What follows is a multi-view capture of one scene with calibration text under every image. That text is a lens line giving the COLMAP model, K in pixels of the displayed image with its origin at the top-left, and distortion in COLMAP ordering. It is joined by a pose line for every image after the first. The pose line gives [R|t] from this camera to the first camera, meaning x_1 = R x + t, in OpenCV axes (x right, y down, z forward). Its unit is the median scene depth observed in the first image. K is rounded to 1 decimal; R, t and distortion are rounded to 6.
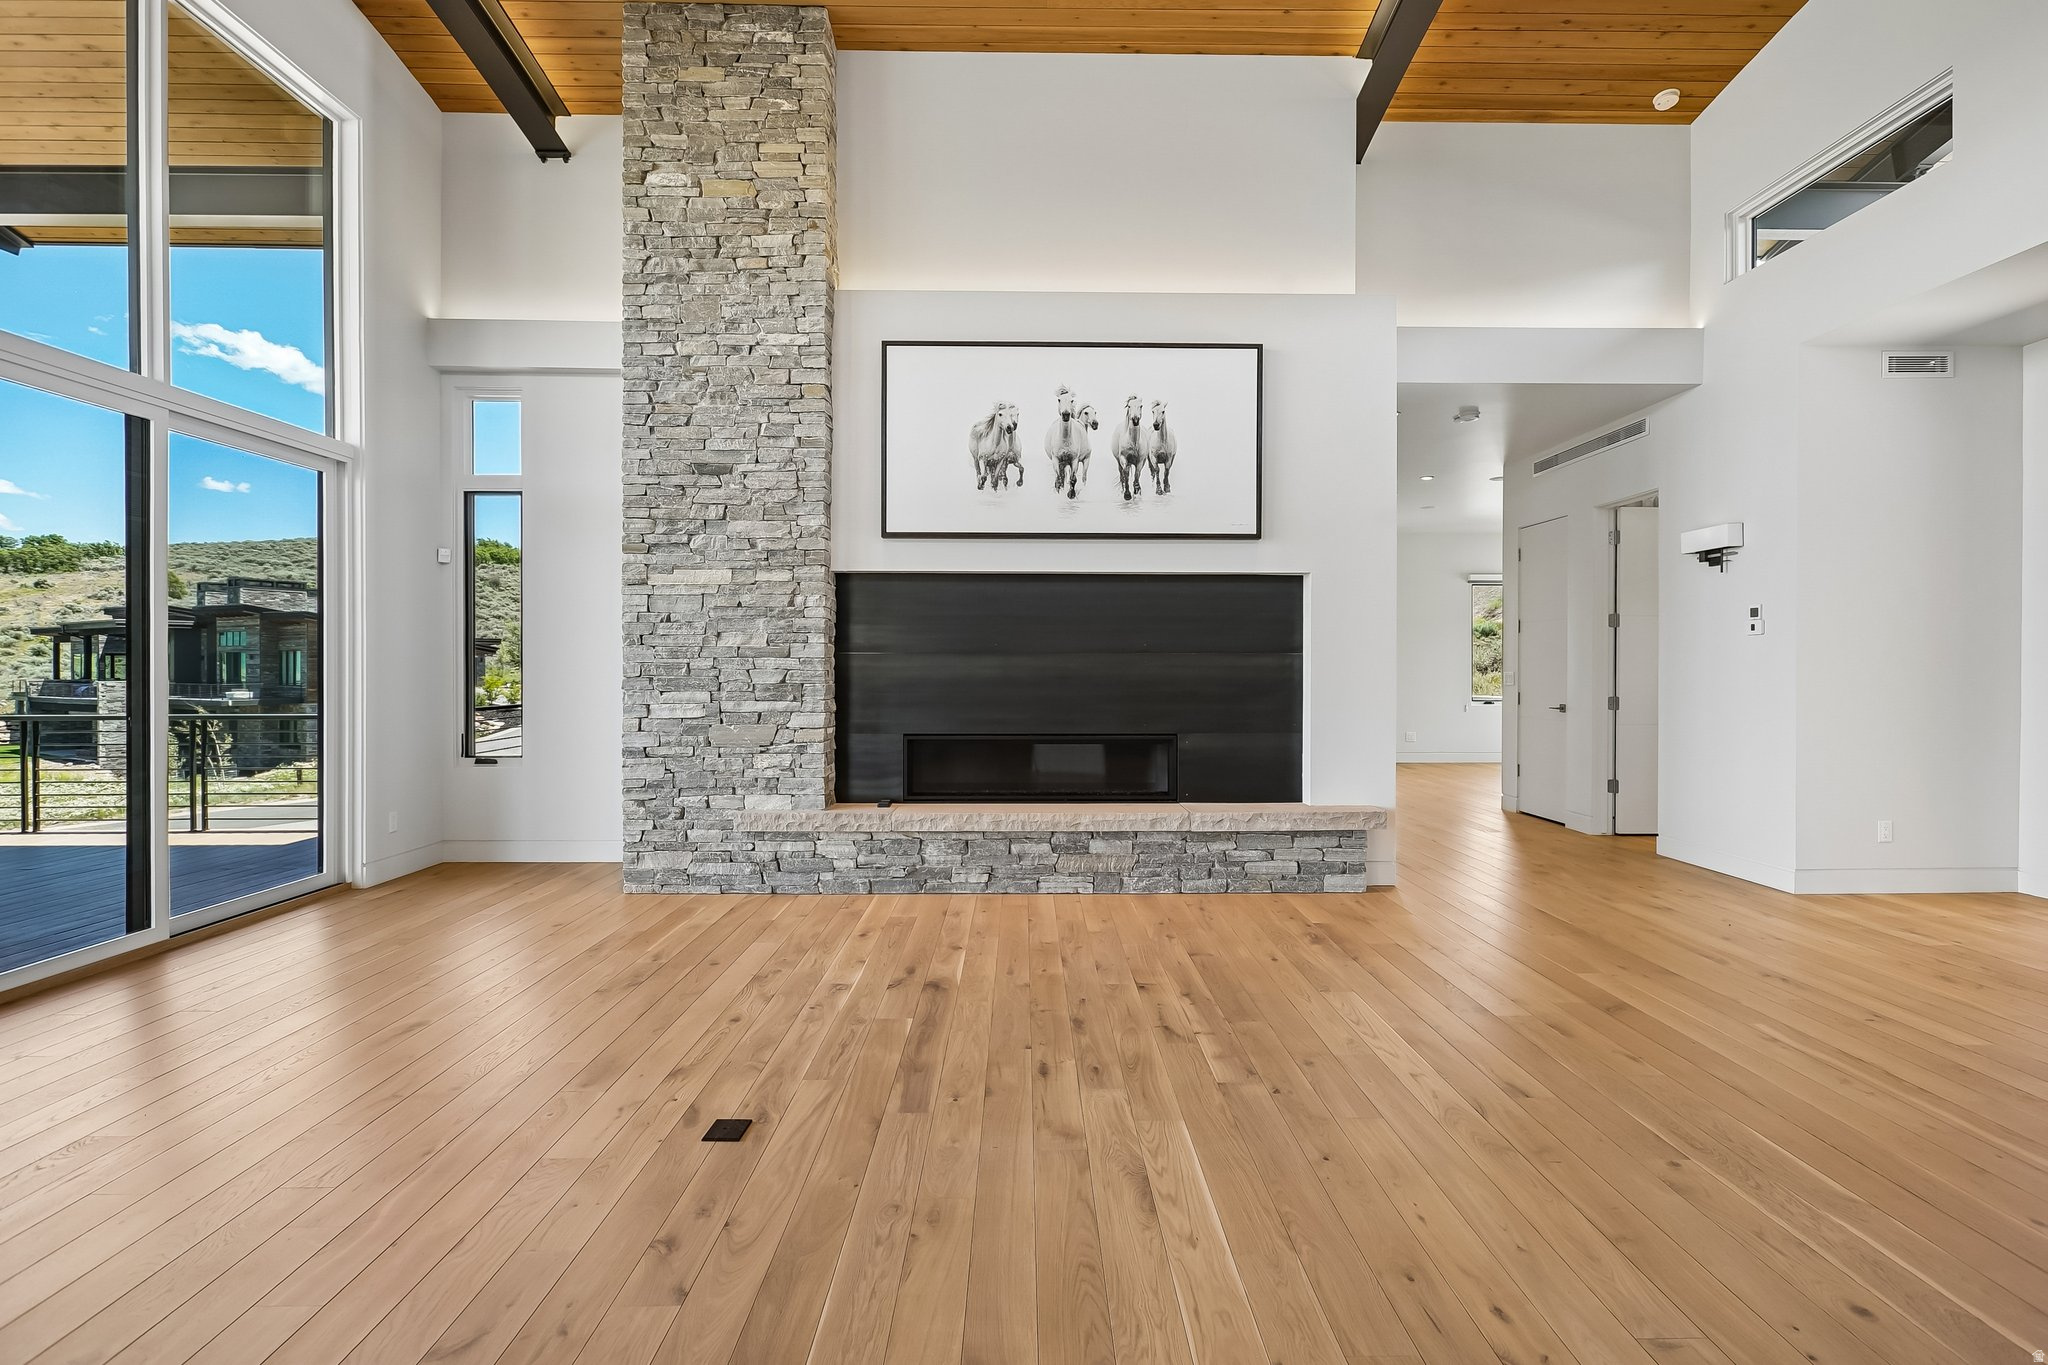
lens RADIAL K [[995.2, 0, 1040.8], [0, 995.2, 673.6], [0, 0, 1]] dist [-0.000979, 0.000850]
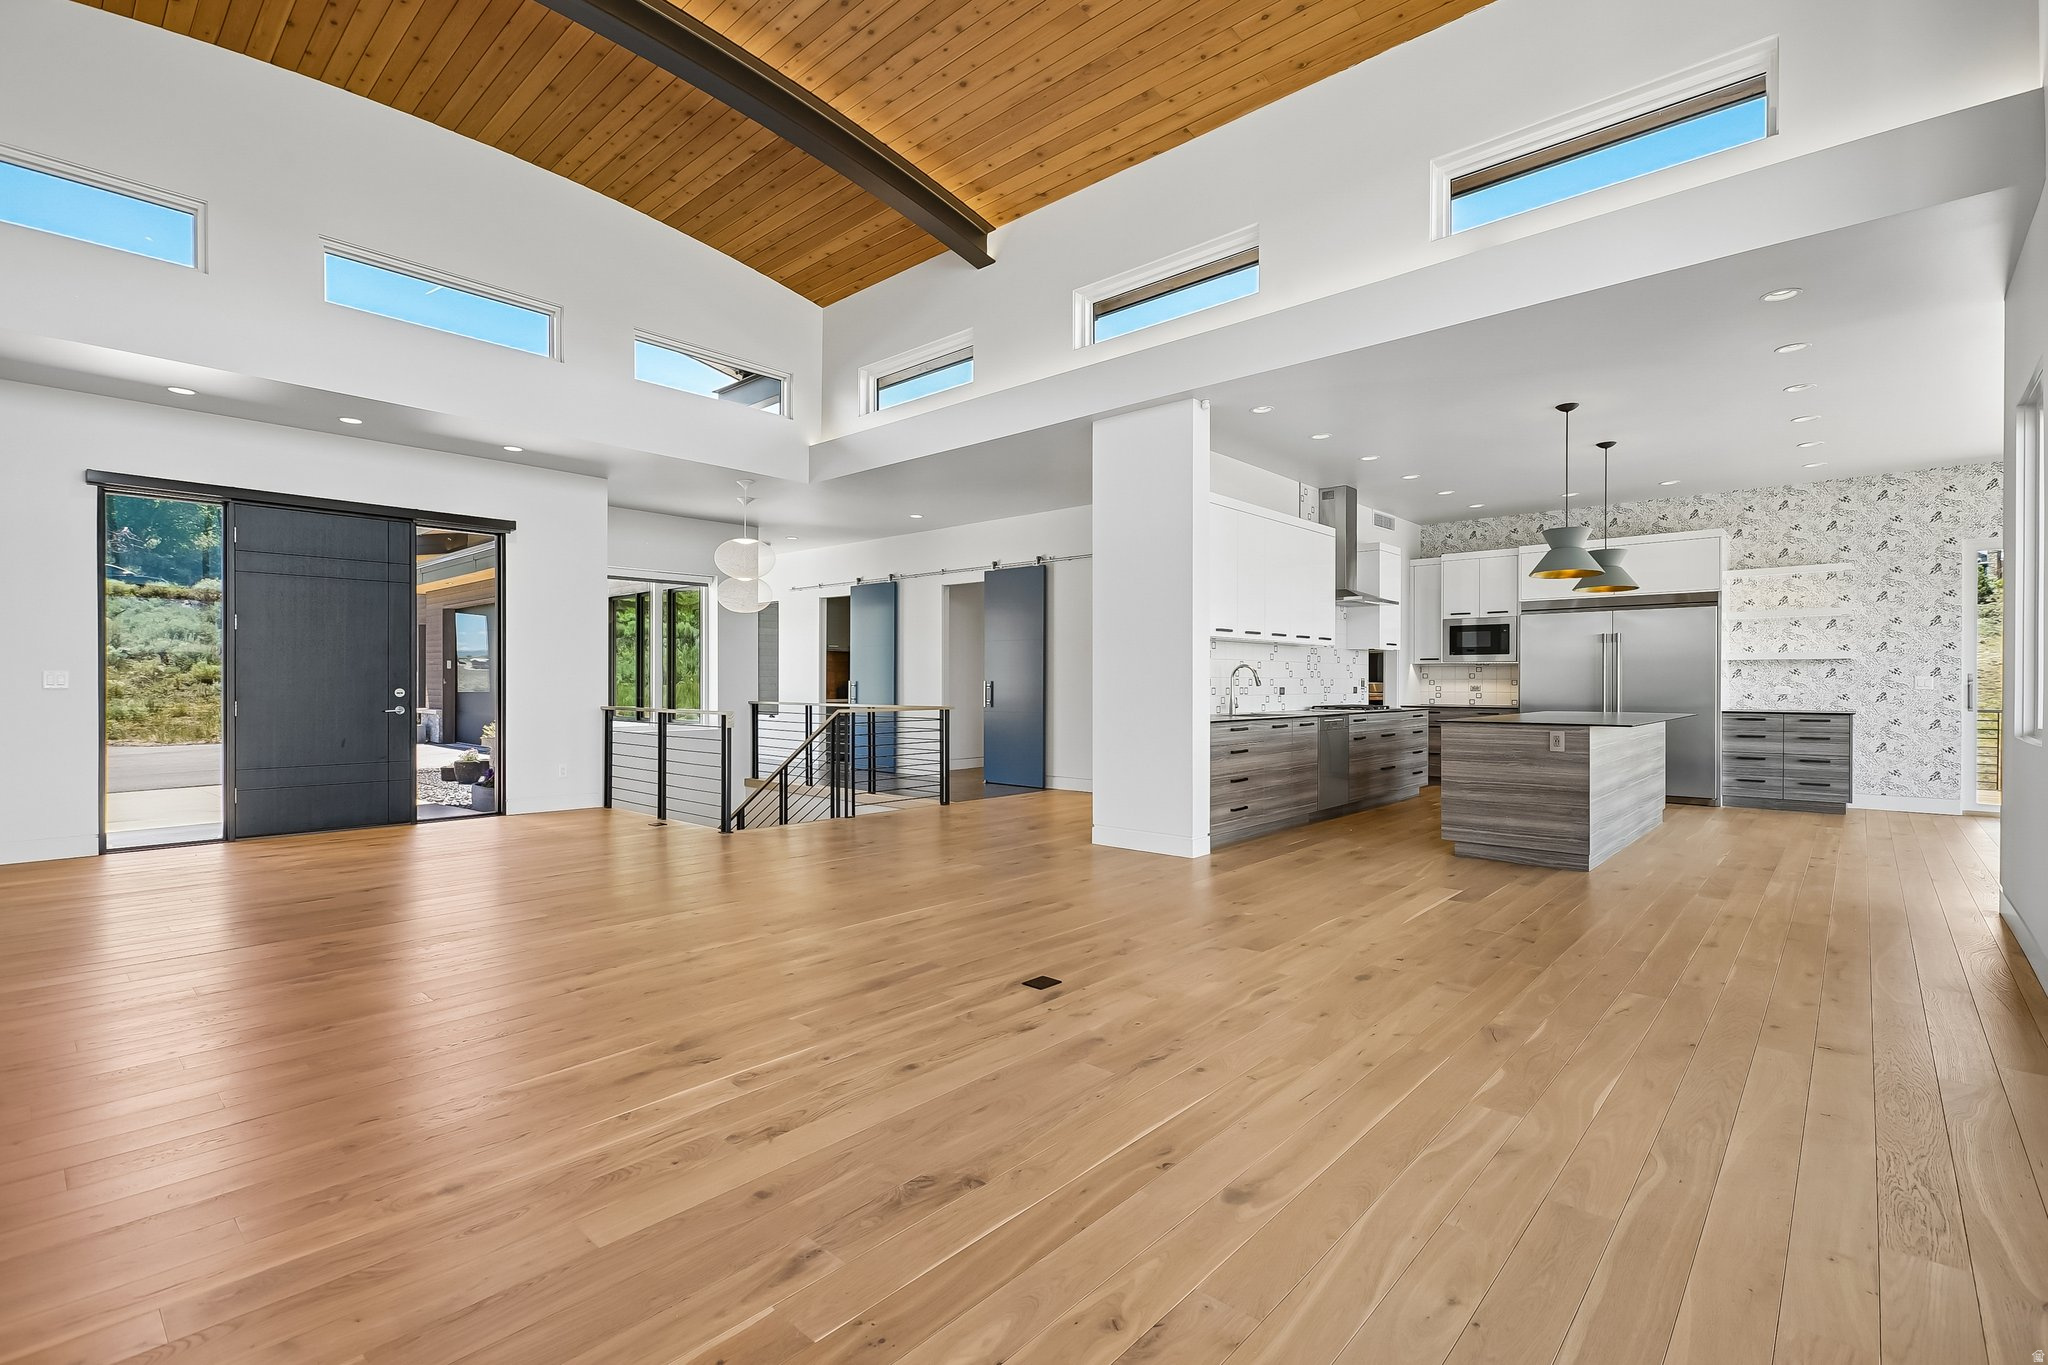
lens RADIAL K [[926.1, 0, 1047.8], [0, 926.1, 683.8], [0, 0, 1]] dist [0.001546, -0.000773]
pose [[-0.743053, -0.002400, 0.669228, -0.592021], [0.000808, 0.999990, 0.004483, 0.012804], [-0.669232, 0.003872, -0.743044, 0.970601]]
